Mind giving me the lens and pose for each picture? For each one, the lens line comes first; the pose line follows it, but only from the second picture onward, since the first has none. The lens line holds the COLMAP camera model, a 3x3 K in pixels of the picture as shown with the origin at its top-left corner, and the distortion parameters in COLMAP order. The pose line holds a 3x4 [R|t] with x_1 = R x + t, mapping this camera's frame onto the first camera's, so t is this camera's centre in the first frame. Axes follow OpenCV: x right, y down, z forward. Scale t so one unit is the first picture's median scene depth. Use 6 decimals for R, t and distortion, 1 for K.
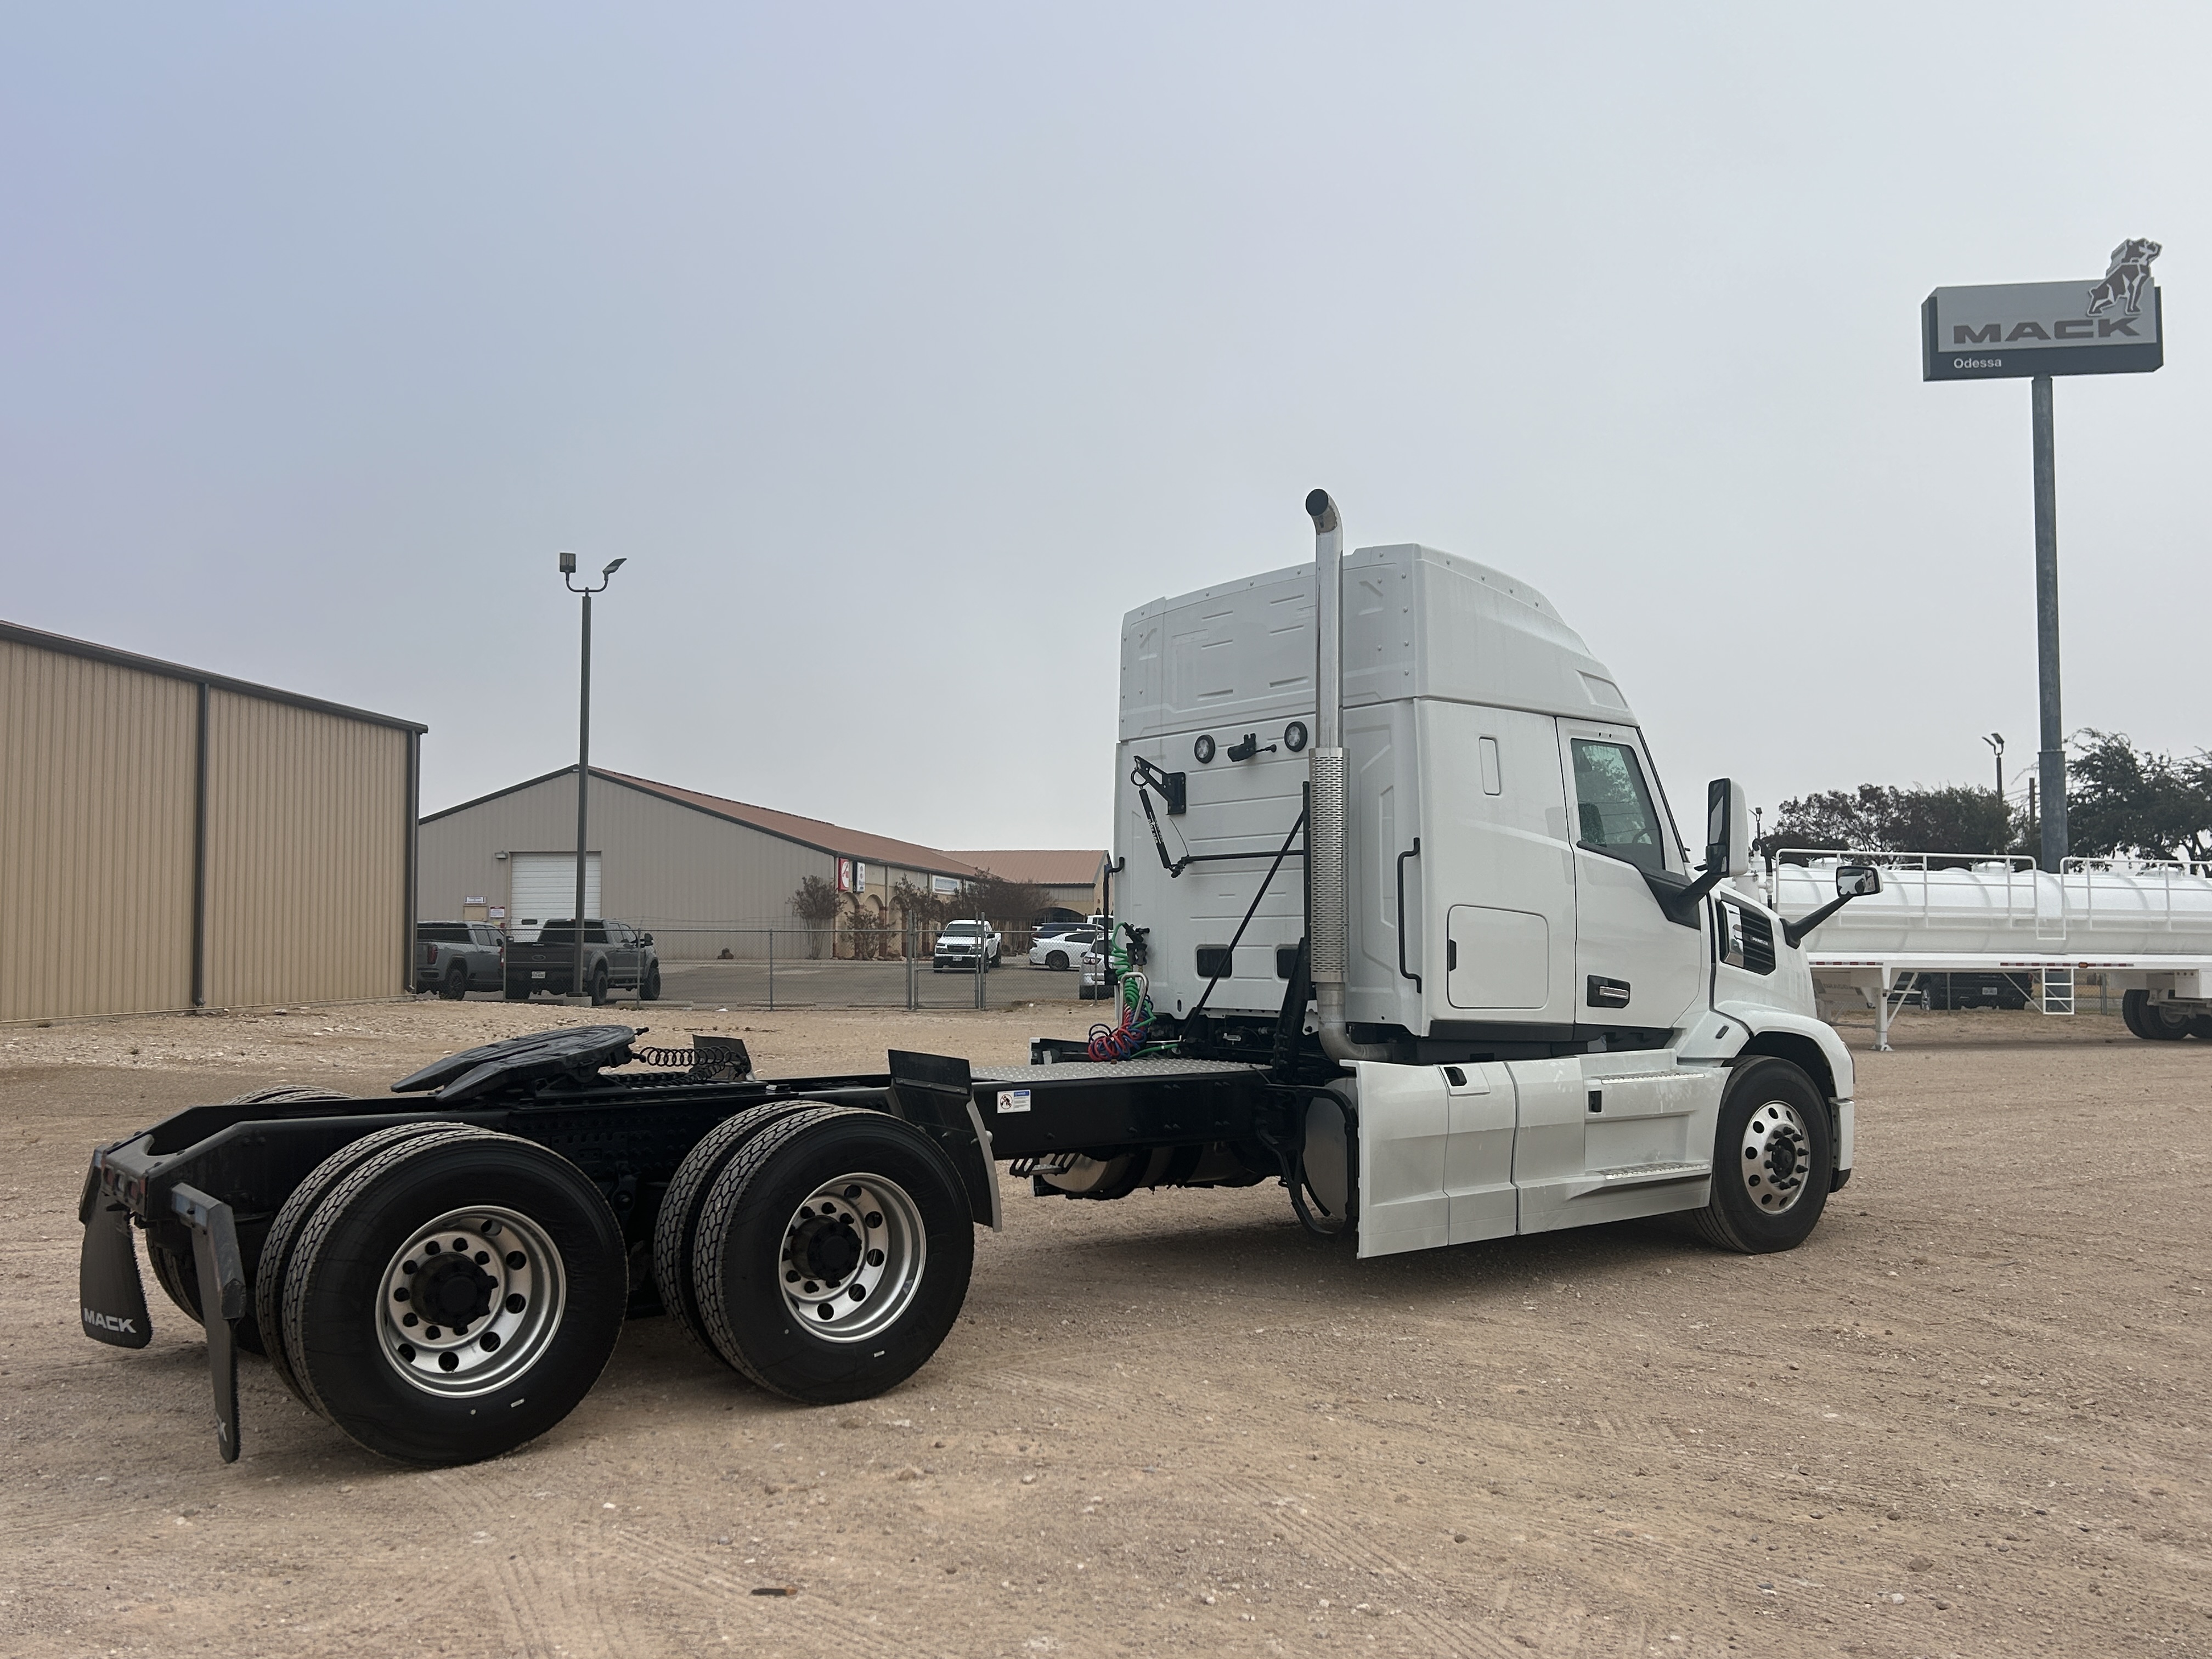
lens RADIAL K [[1921.8, 0, 1106.0], [0, 1921.8, 829.5], [0, 0, 1]] dist [0.010788, 0.000900]
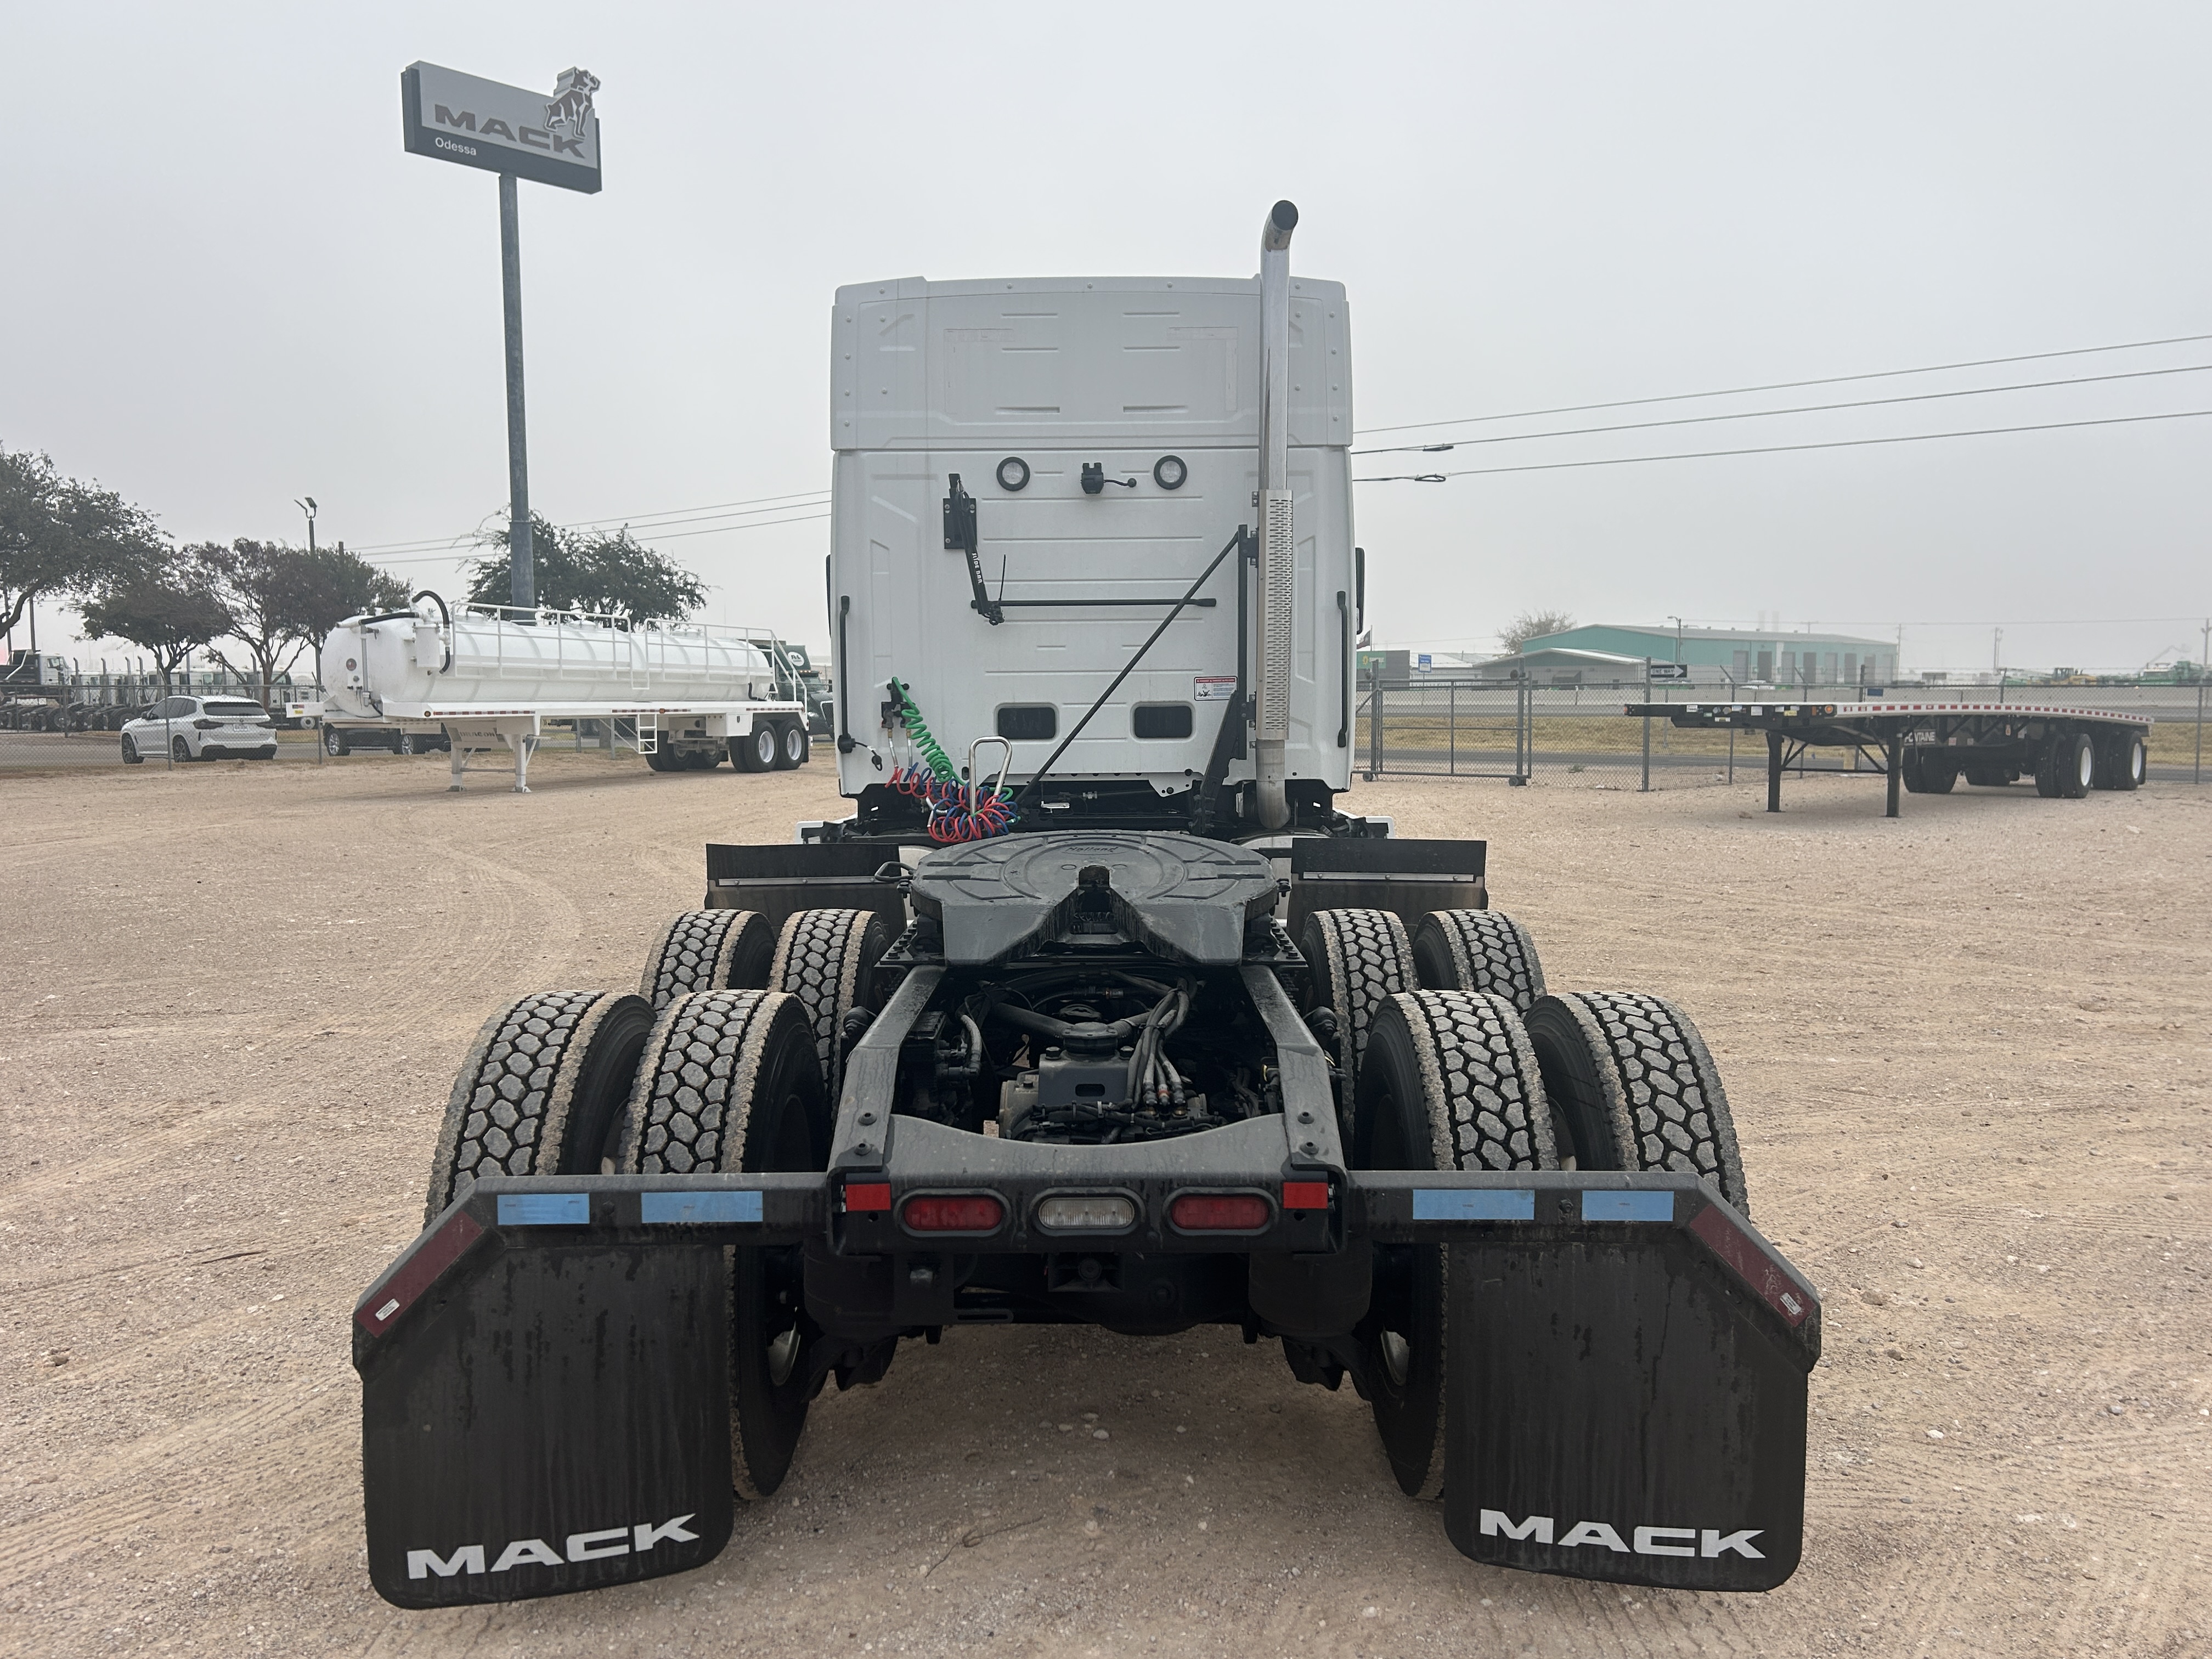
lens RADIAL K [[1699.3, 0, 1105.9], [0, 1699.3, 863.5], [0, 0, 1]] dist [-0.004681, 0.002674]
pose [[0.574410, -0.085433, 0.814097, -0.140460], [-0.045729, 0.989637, 0.136119, 0.006362], [-0.817289, -0.115416, 0.564551, 0.130228]]
